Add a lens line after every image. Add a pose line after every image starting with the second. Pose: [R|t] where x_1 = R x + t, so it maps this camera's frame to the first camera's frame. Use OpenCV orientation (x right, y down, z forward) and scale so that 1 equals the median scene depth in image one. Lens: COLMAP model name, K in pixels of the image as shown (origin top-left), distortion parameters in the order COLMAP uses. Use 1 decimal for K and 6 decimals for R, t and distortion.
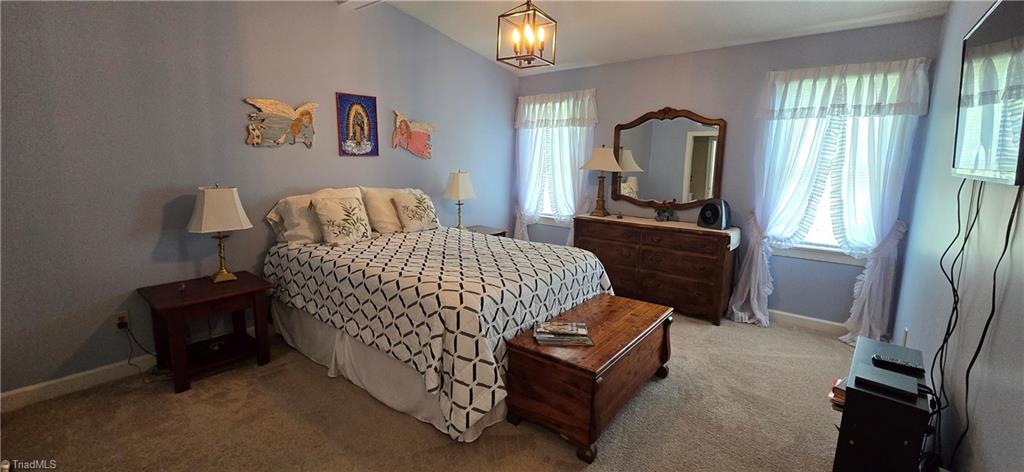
lens RADIAL K [[424.9, 0, 511.0], [0, 424.9, 223.9], [0, 0, 1]] dist [0.000170, 0.000402]
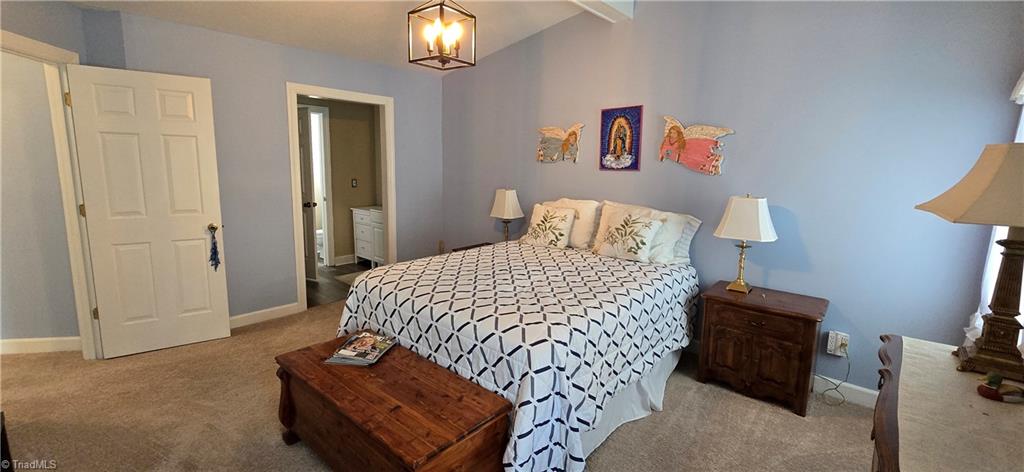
lens RADIAL K [[424.9, 0, 511.0], [0, 424.9, 223.9], [0, 0, 1]] dist [0.000170, 0.000402]
pose [[-0.042893, 0.131575, -0.990378, 0.645903], [-0.160710, 0.977472, 0.136821, -0.135951], [0.986069, 0.165032, -0.020781, 0.813792]]
